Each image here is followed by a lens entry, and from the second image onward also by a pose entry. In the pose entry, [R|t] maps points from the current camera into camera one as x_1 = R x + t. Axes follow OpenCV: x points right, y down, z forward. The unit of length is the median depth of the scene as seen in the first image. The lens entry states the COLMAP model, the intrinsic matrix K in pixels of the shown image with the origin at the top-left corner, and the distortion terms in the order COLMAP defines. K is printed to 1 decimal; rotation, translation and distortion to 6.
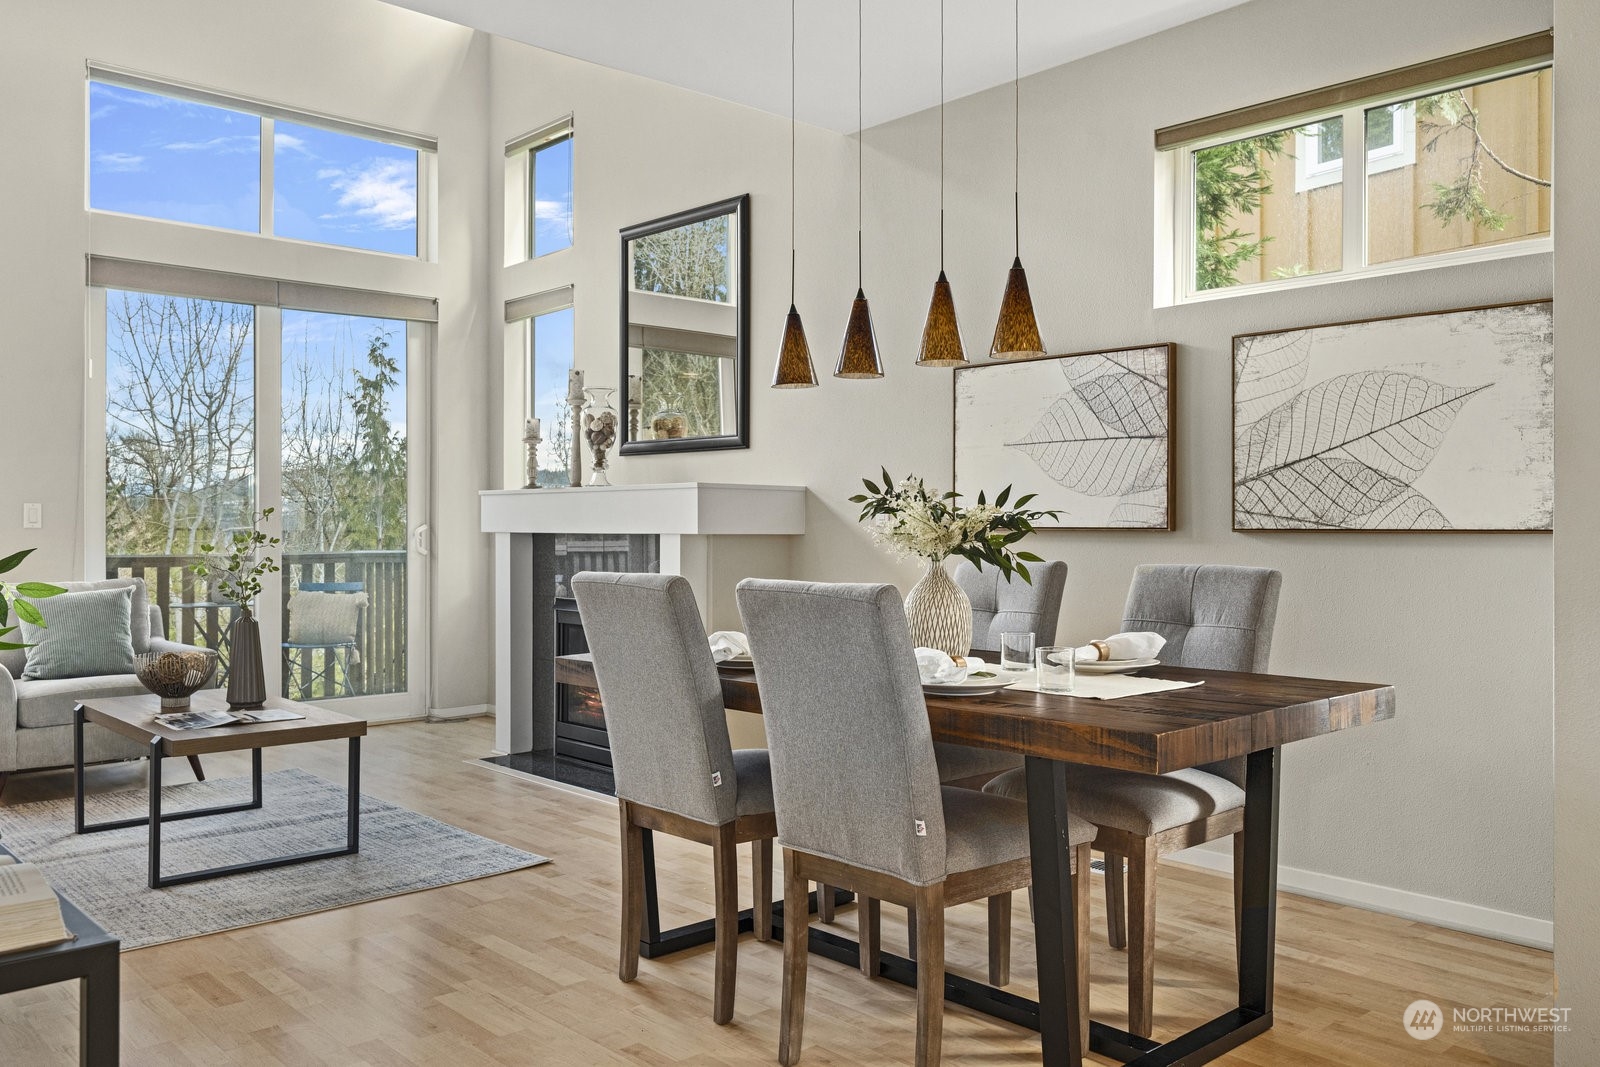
lens RADIAL K [[1321.1, 0, 810.8], [0, 1321.1, 533.5], [0, 0, 1]] dist [0.011625, 0.004553]
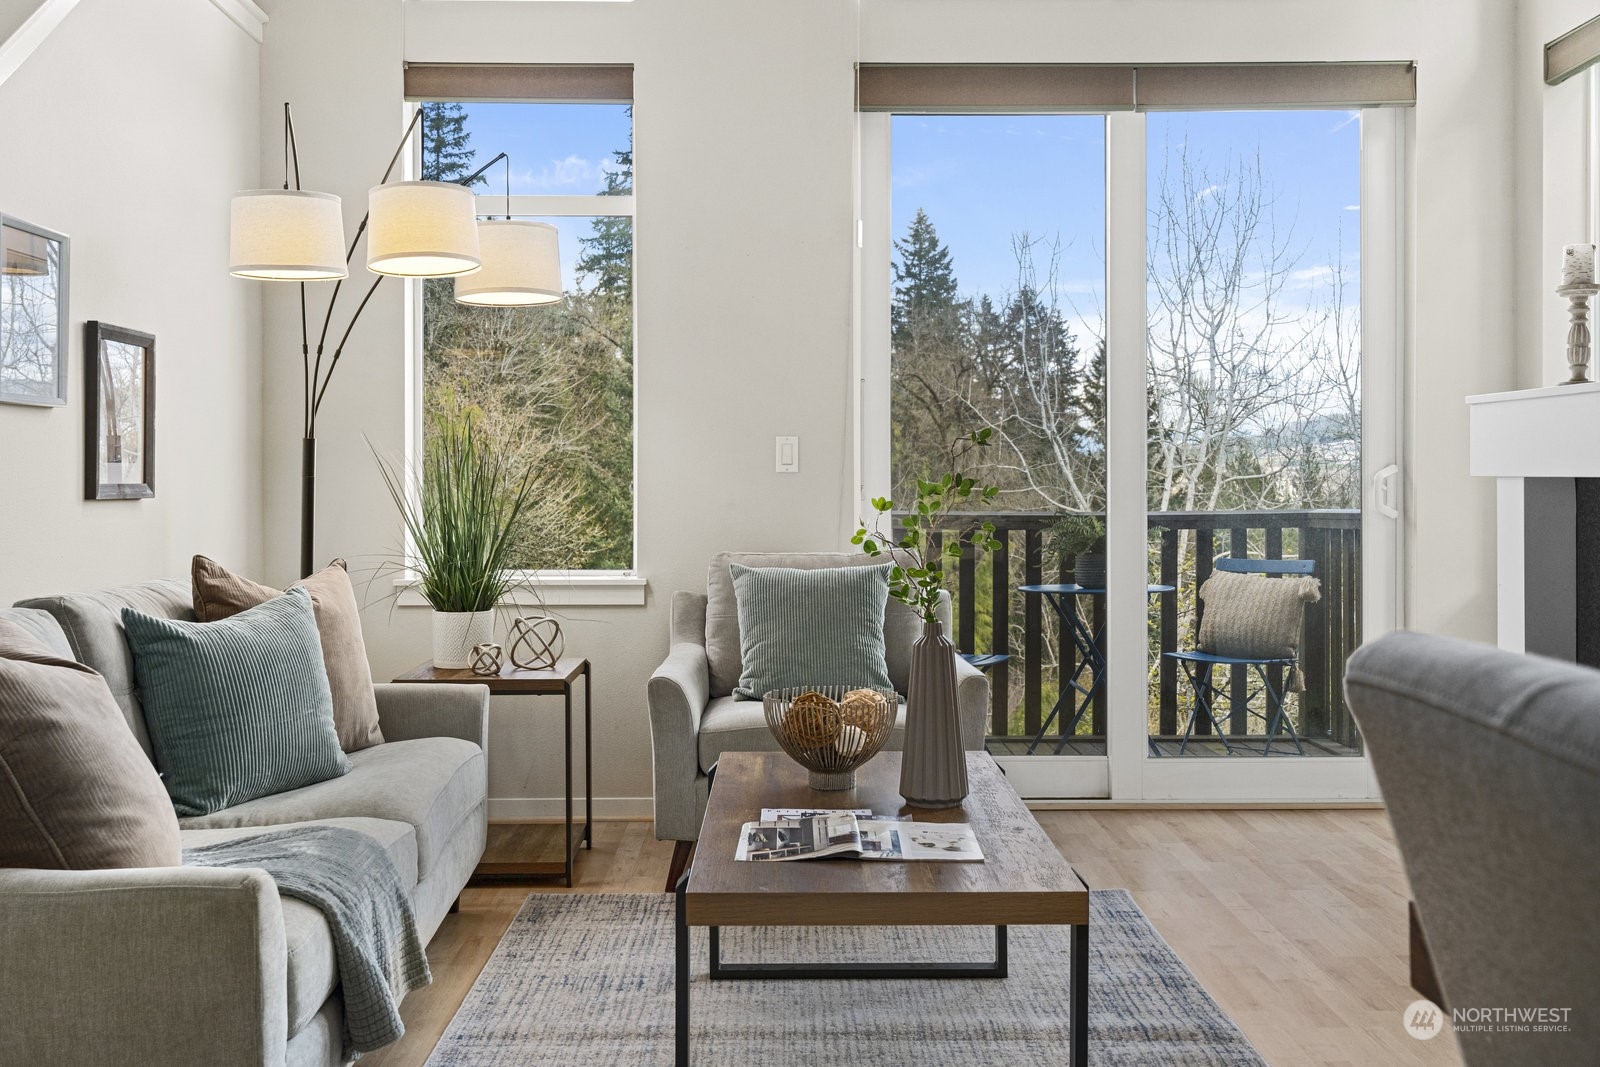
lens RADIAL K [[1532.2, 0, 801.2], [0, 1532.2, 506.0], [0, 0, 1]] dist [0.008330, 0.000000]
pose [[0.745374, 0.008994, -0.666585, -0.042272], [0.000583, 0.999900, 0.014143, 0.001699], [0.666646, -0.010931, 0.745294, 0.356236]]
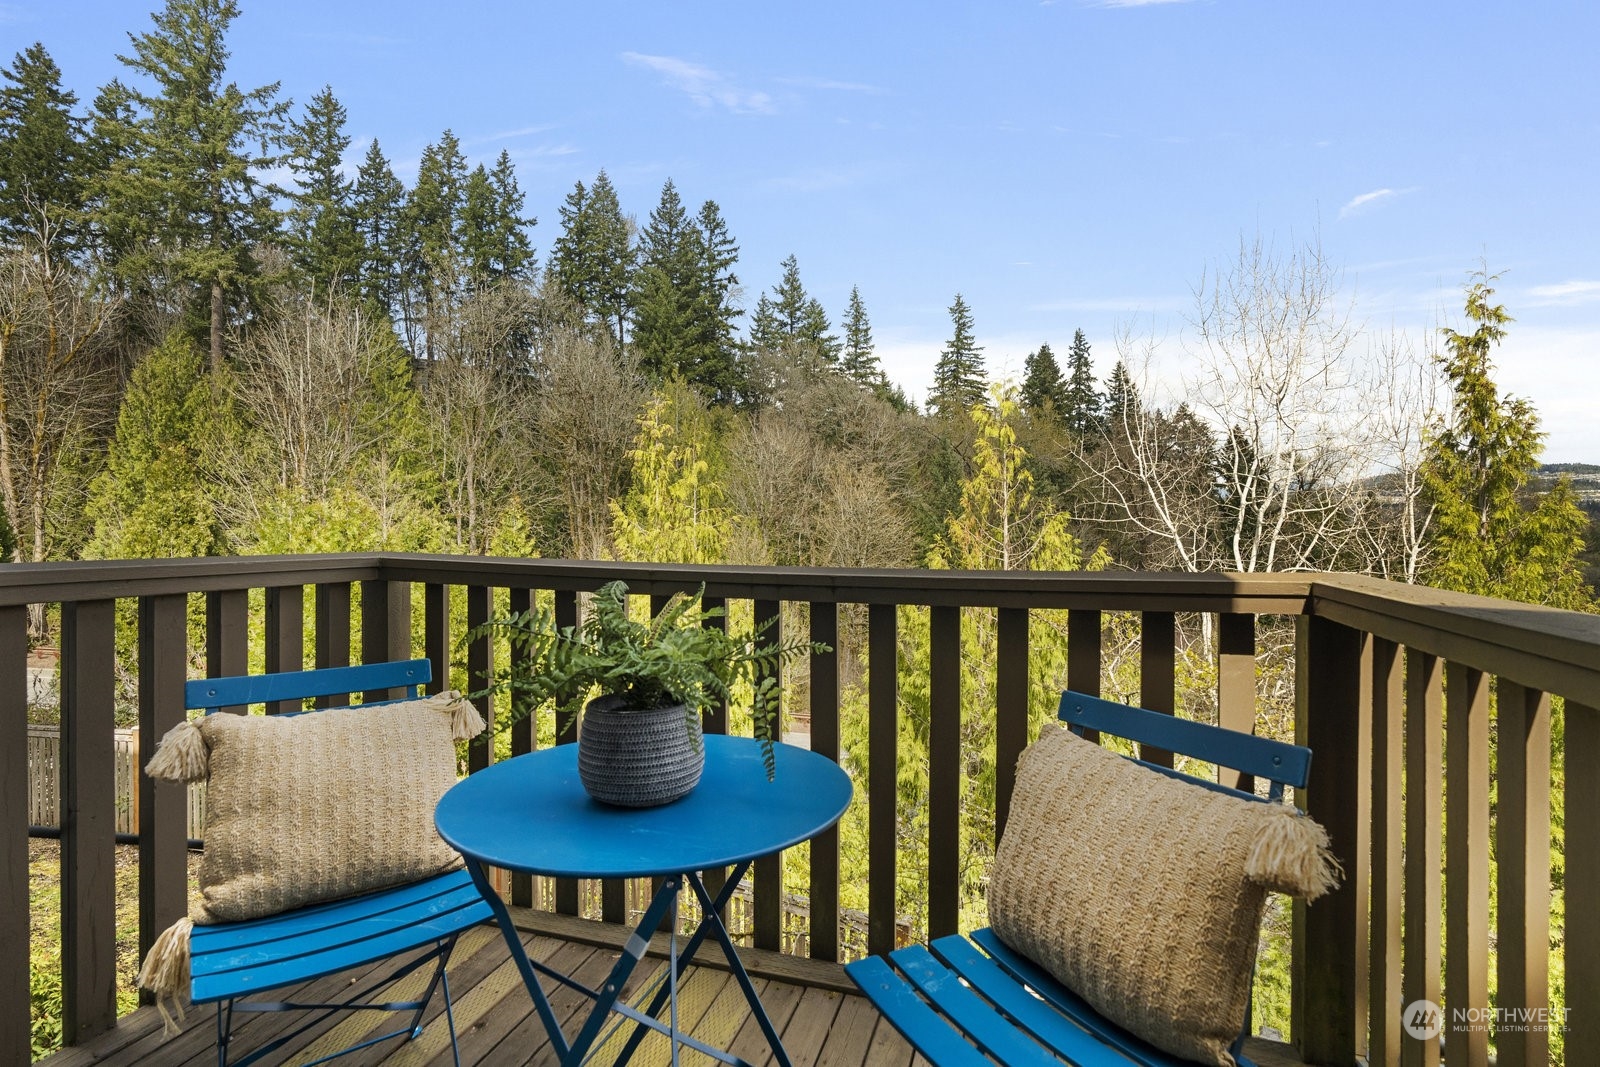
lens RADIAL K [[773.0, 0, 811.2], [0, 773.0, 521.6], [0, 0, 1]] dist [-0.005344, 0.003054]
pose [[0.508616, 0.008489, -0.860951, -0.311784], [-0.001478, 0.999959, 0.008986, -0.000399], [0.860992, -0.003298, 0.508608, 0.998617]]
